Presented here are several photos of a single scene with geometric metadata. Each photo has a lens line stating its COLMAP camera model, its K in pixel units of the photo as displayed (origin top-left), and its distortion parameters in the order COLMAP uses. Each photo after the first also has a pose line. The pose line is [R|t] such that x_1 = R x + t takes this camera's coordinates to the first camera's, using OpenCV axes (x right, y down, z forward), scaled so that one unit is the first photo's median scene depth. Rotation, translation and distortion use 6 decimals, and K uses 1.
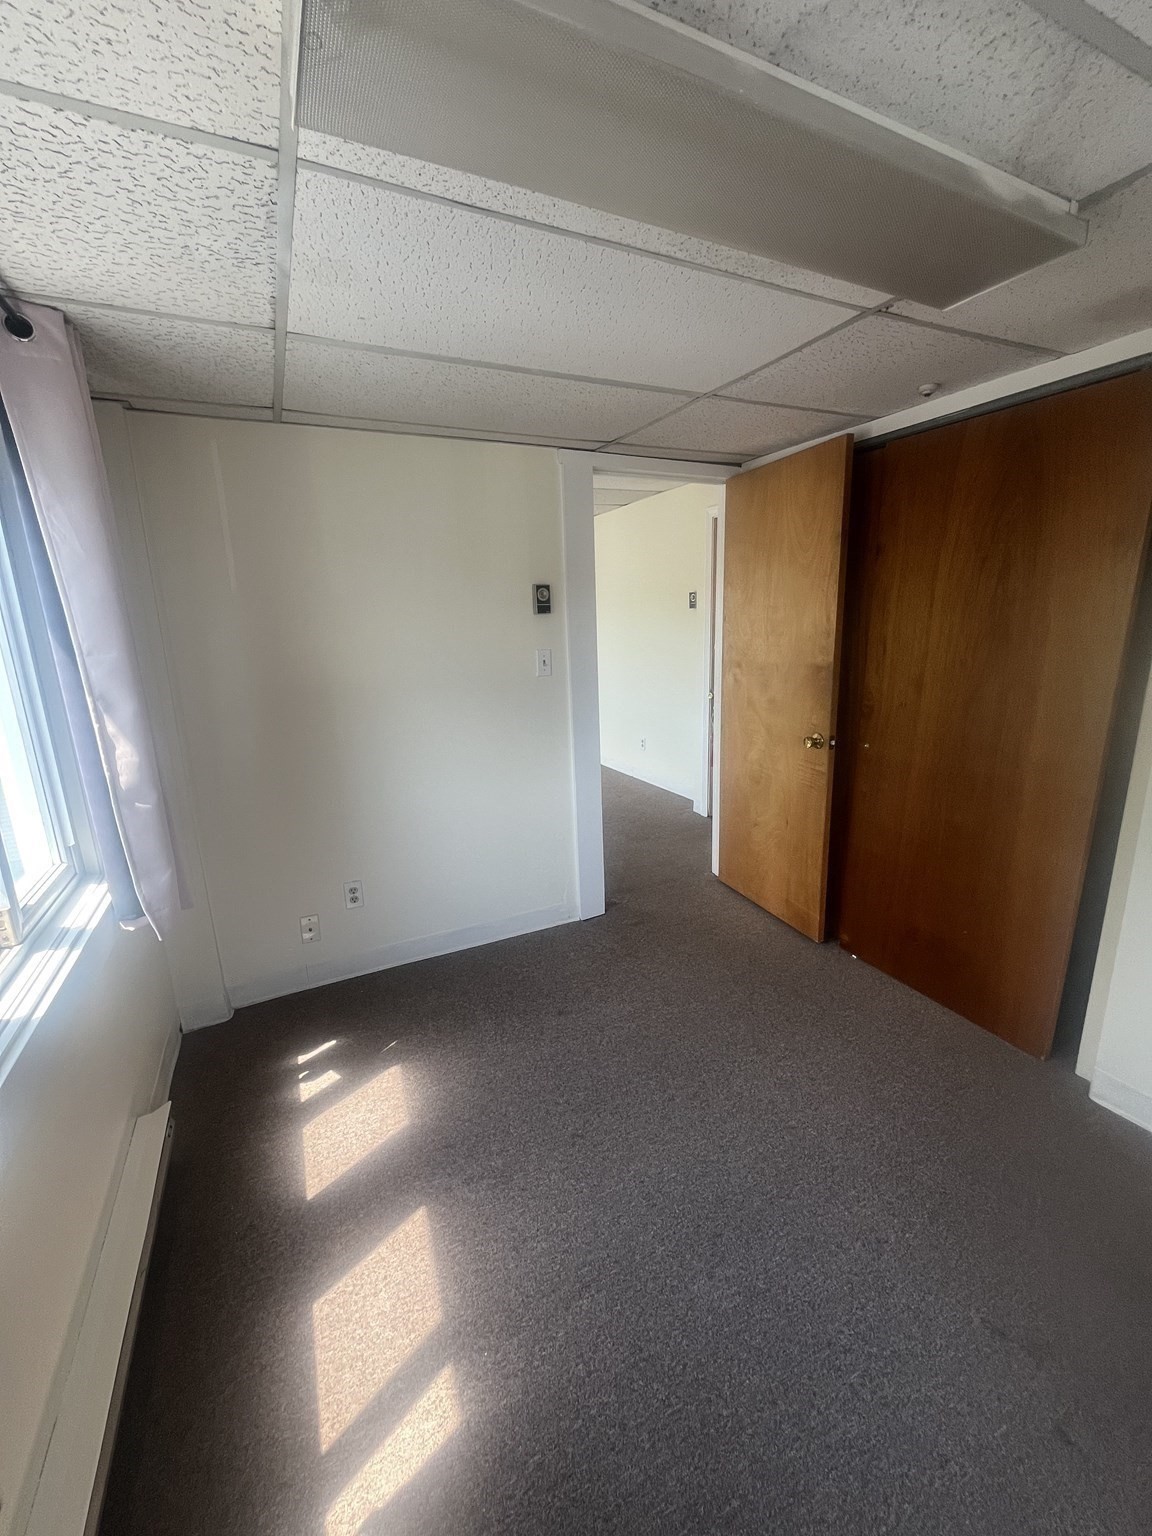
lens RADIAL K [[628.3, 0, 570.1], [0, 628.3, 771.7], [0, 0, 1]] dist [-0.001288, -0.000270]
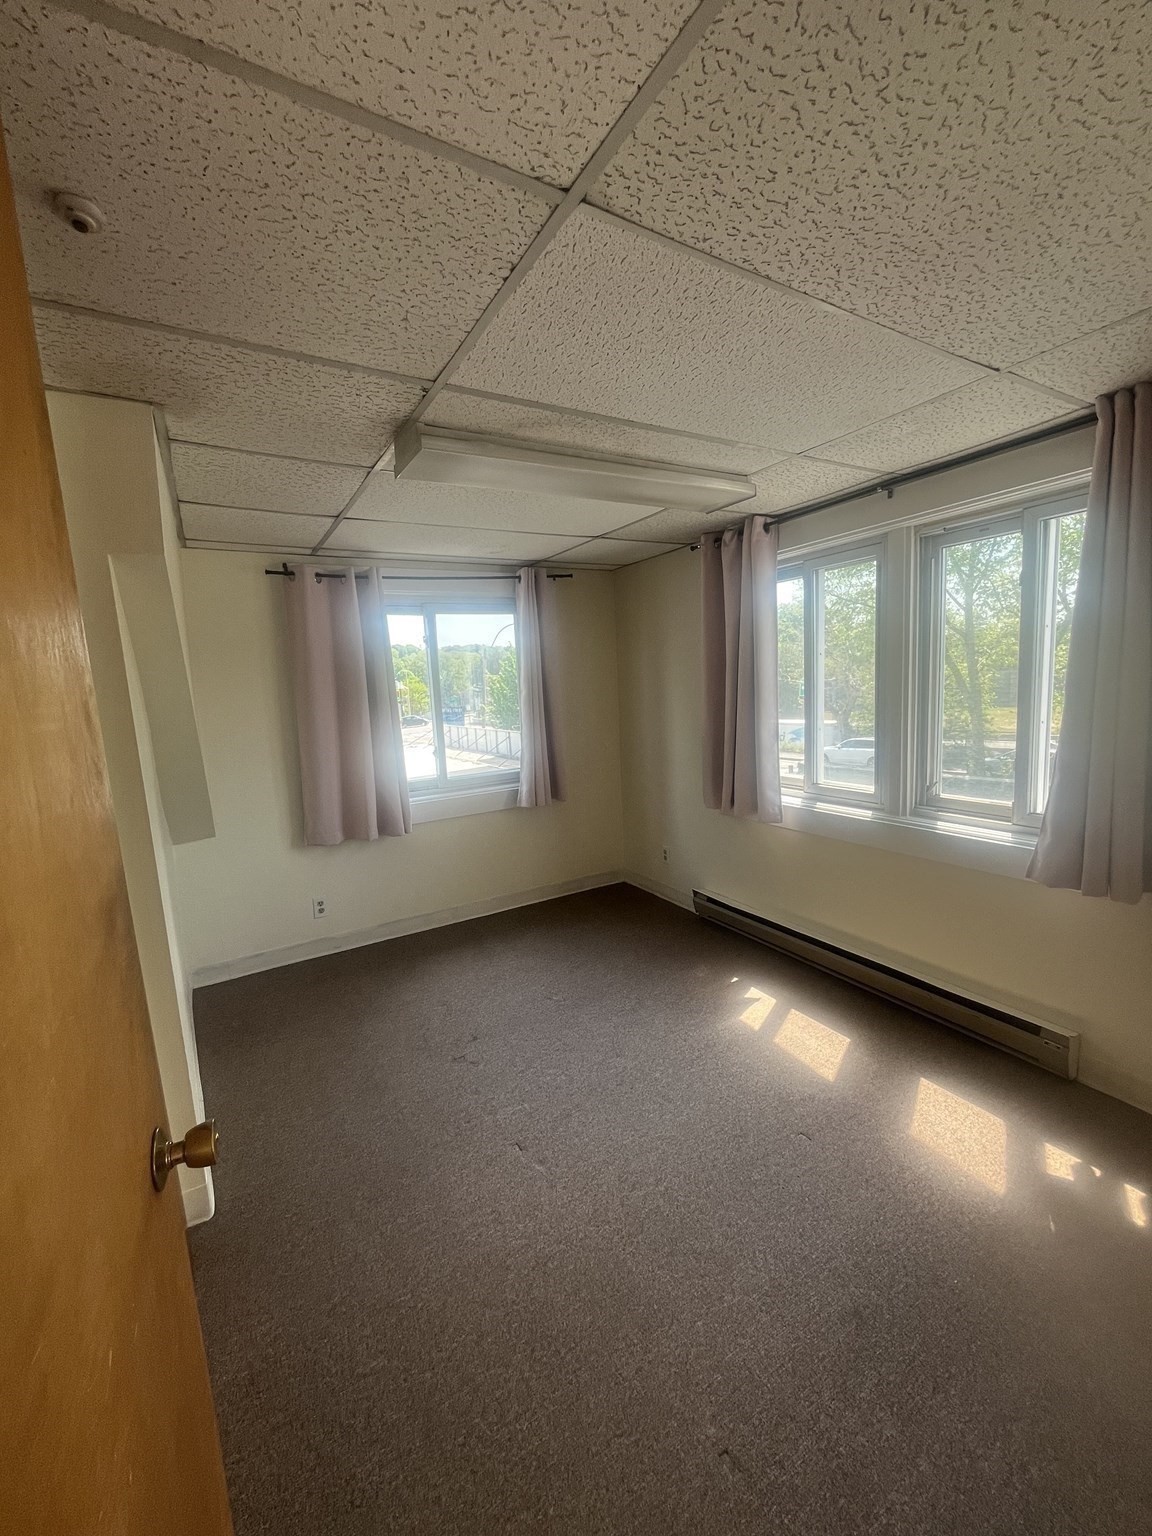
lens RADIAL K [[628.3, 0, 570.1], [0, 628.3, 771.7], [0, 0, 1]] dist [-0.001288, -0.000270]
pose [[-0.993743, 0.093919, -0.060457, 0.354065], [0.065054, 0.926656, 0.370240, -0.477481], [0.090795, 0.363990, -0.926967, 2.003222]]
